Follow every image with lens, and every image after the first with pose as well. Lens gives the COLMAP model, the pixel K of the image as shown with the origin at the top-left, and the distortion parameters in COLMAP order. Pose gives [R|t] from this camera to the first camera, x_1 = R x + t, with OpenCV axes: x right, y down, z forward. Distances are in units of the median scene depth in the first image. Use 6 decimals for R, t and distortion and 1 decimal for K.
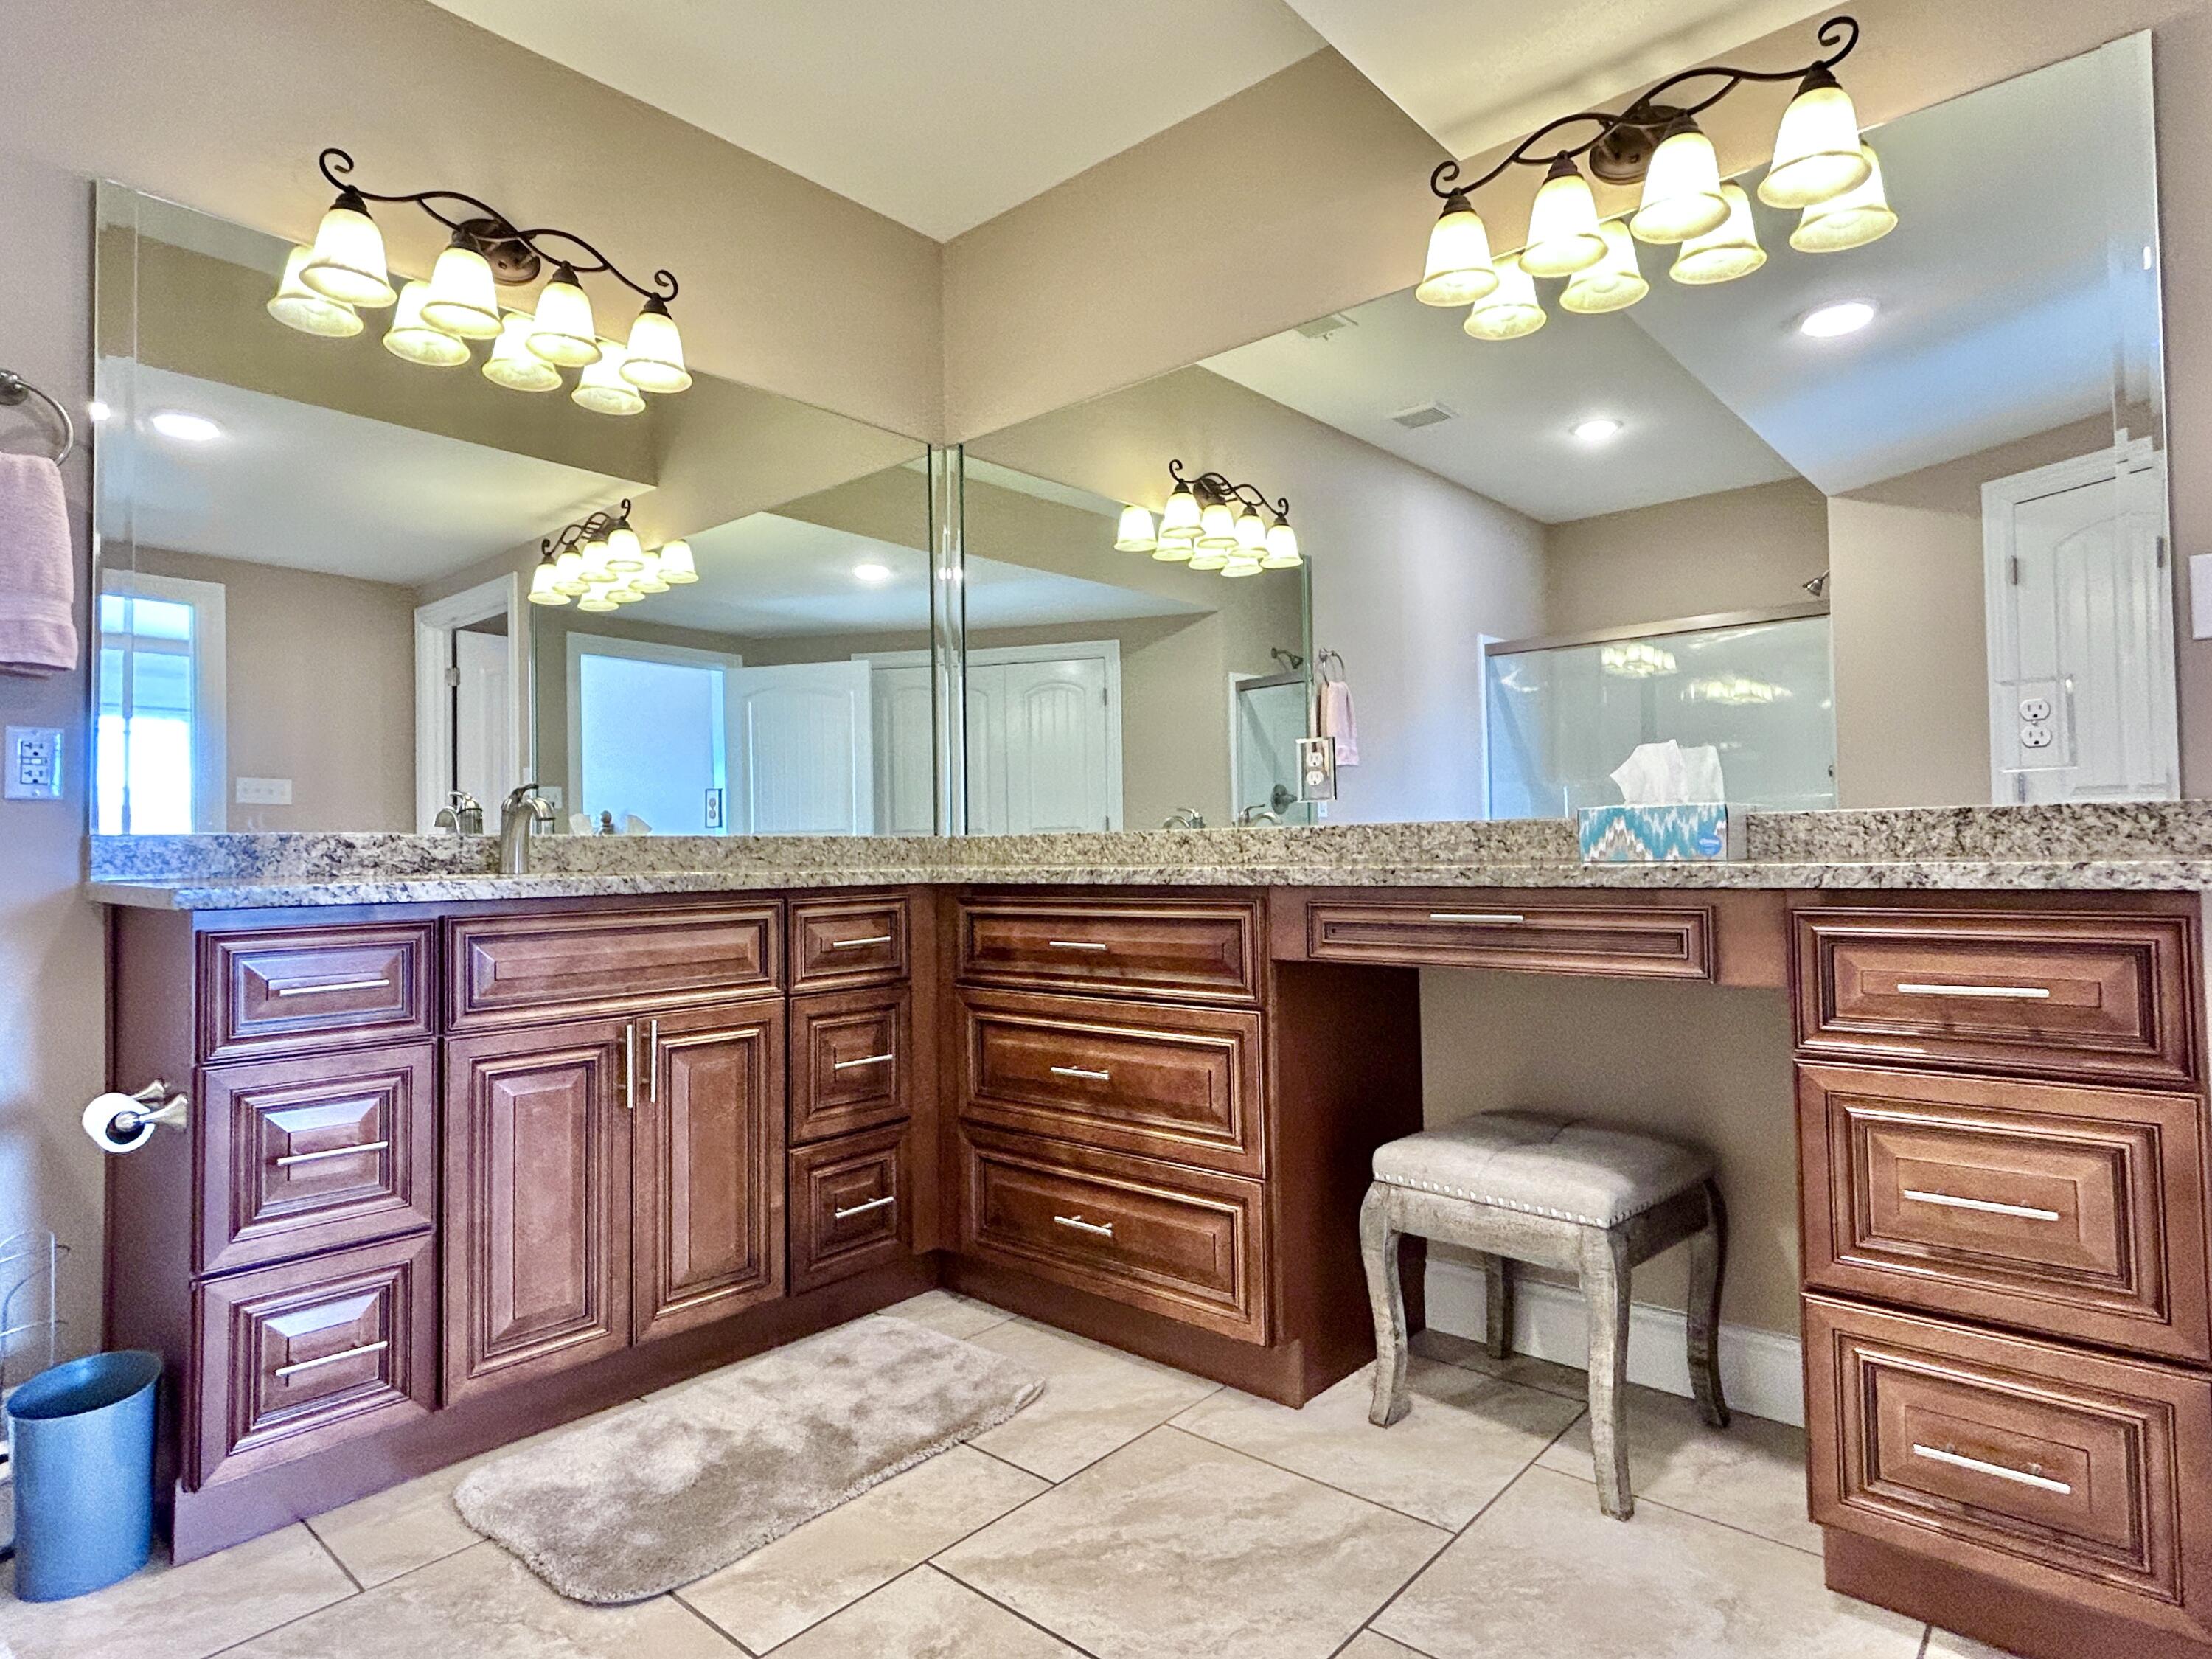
lens RADIAL K [[1226.4, 0, 1106.0], [0, 1226.4, 829.5], [0, 0, 1]] dist [0.006406, 0.000541]
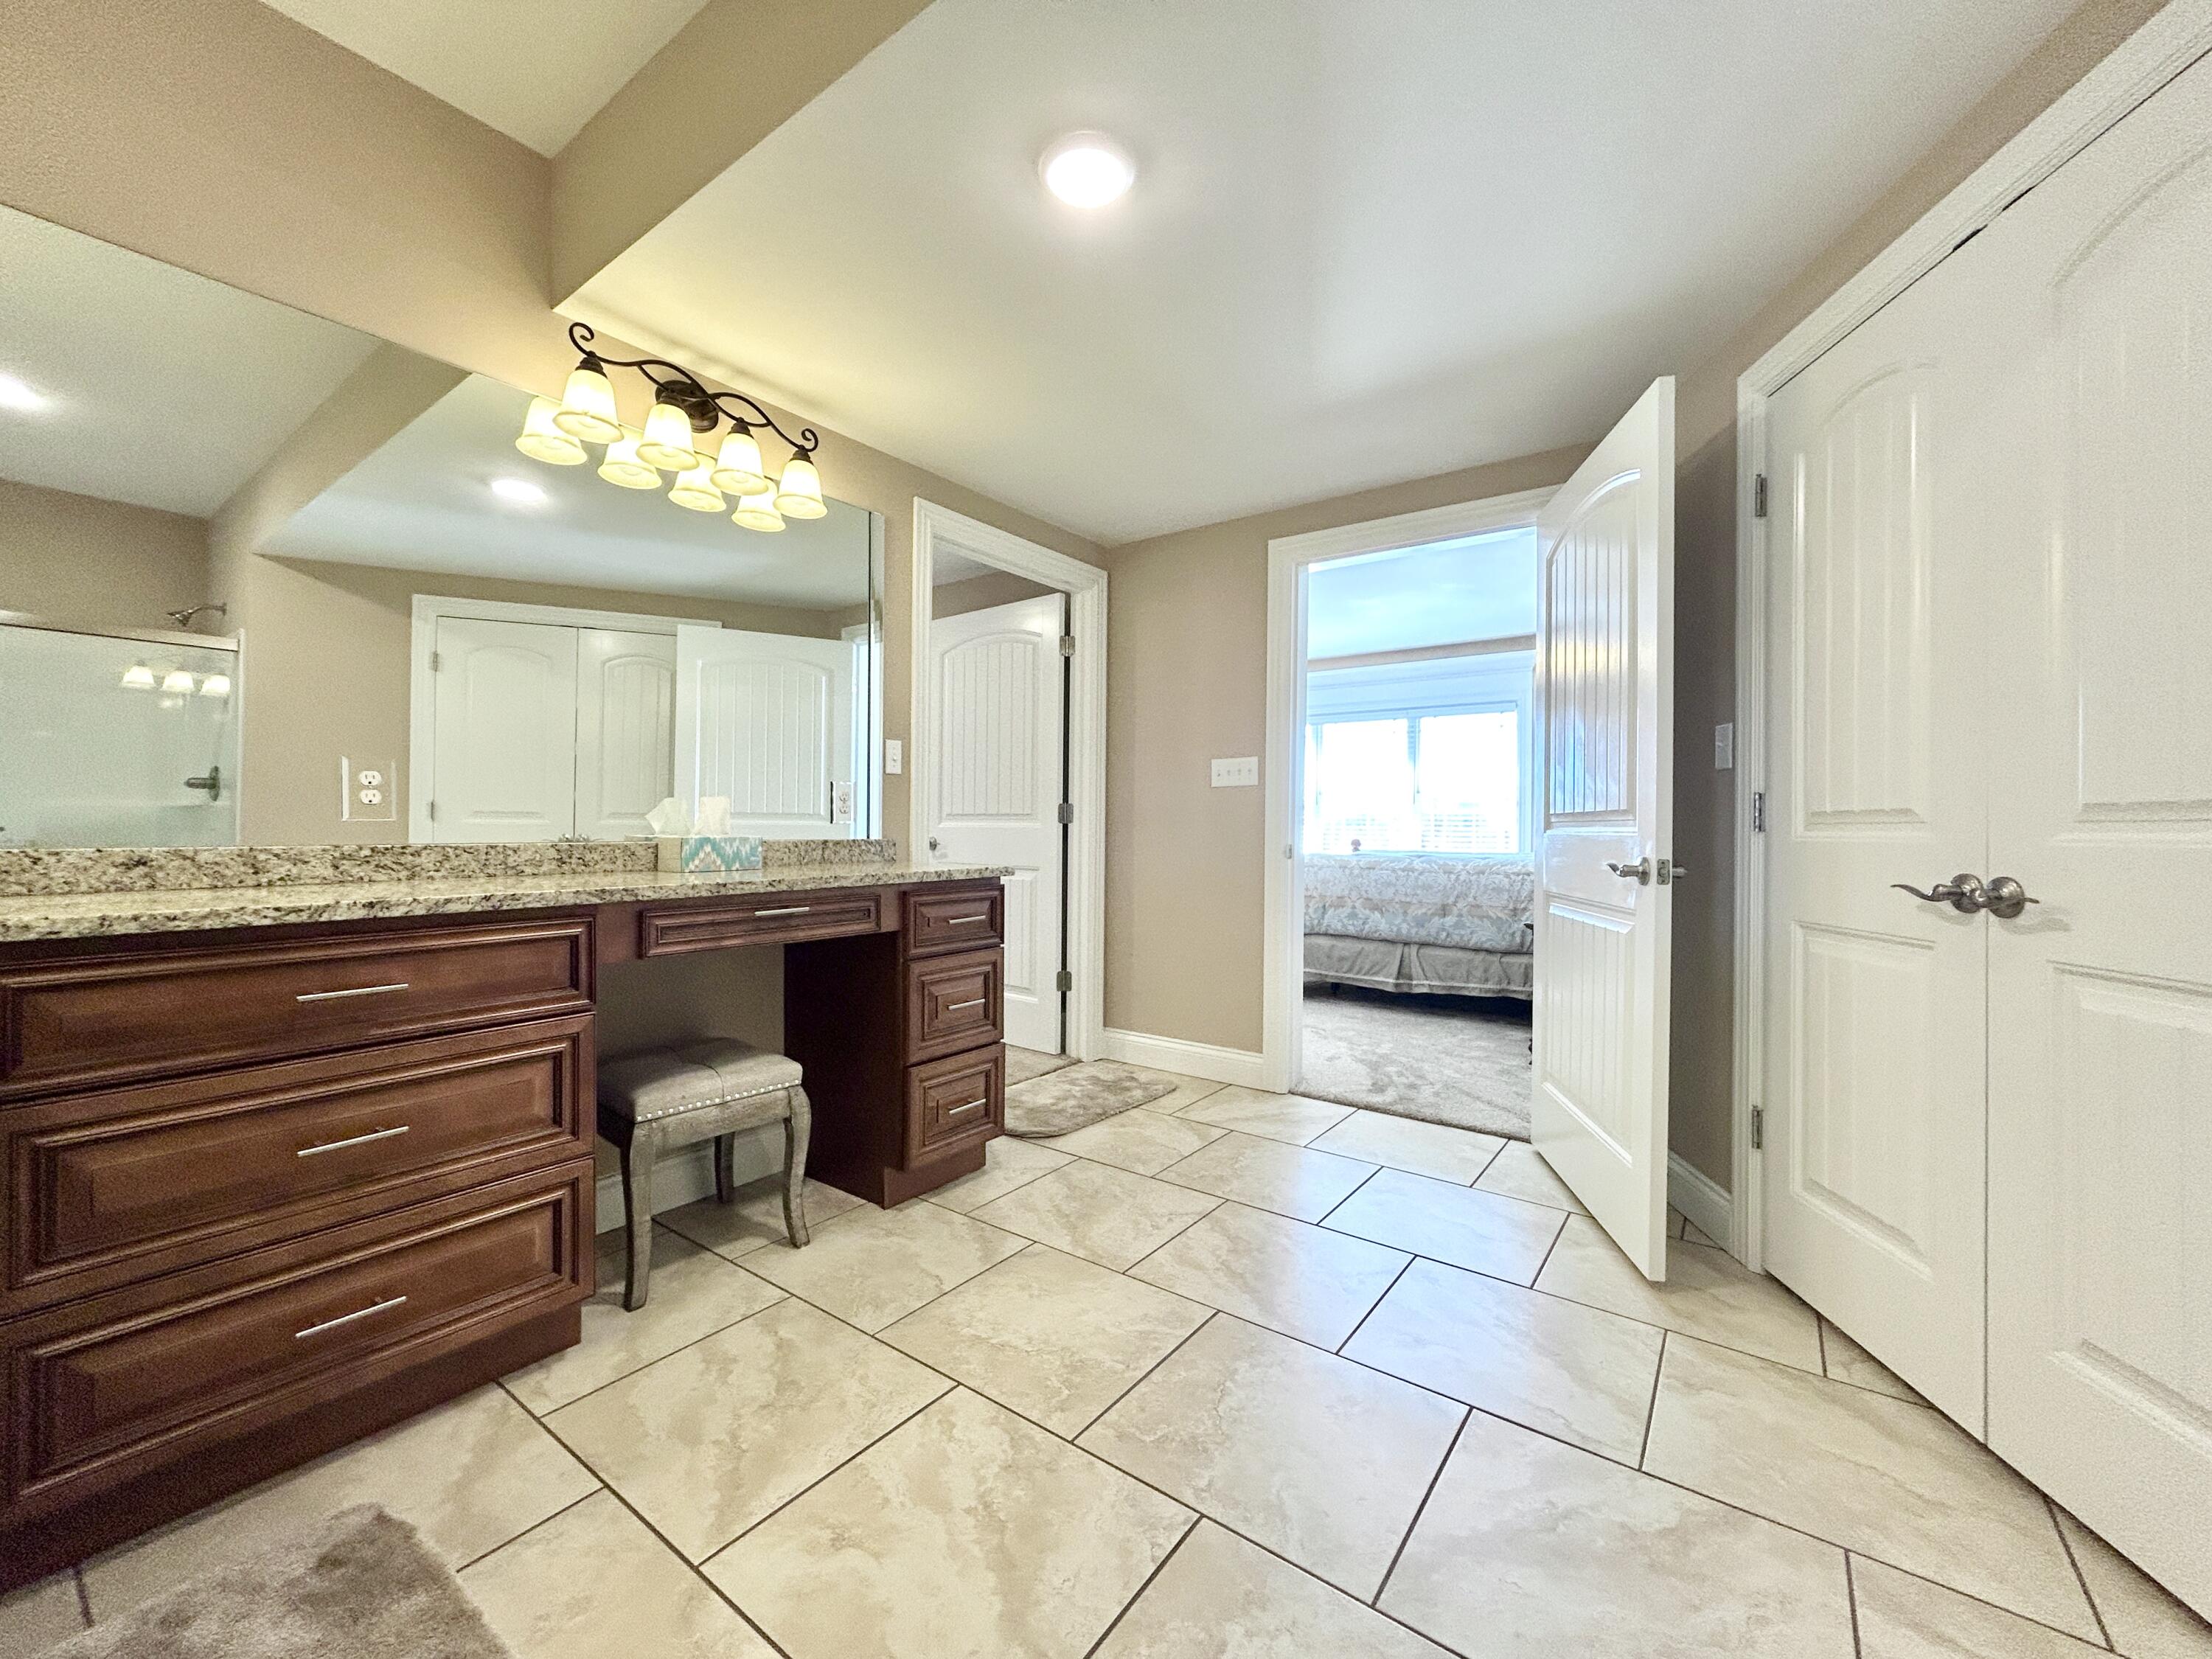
lens RADIAL K [[890.2, 0, 1096.6], [0, 890.2, 827.4], [0, 0, 1]] dist [-0.000188, 0.000776]
pose [[-0.089731, 0.012928, 0.995882, -0.764938], [-0.022394, 0.999637, -0.014994, -0.024636], [-0.995714, -0.023647, -0.089409, 0.604431]]
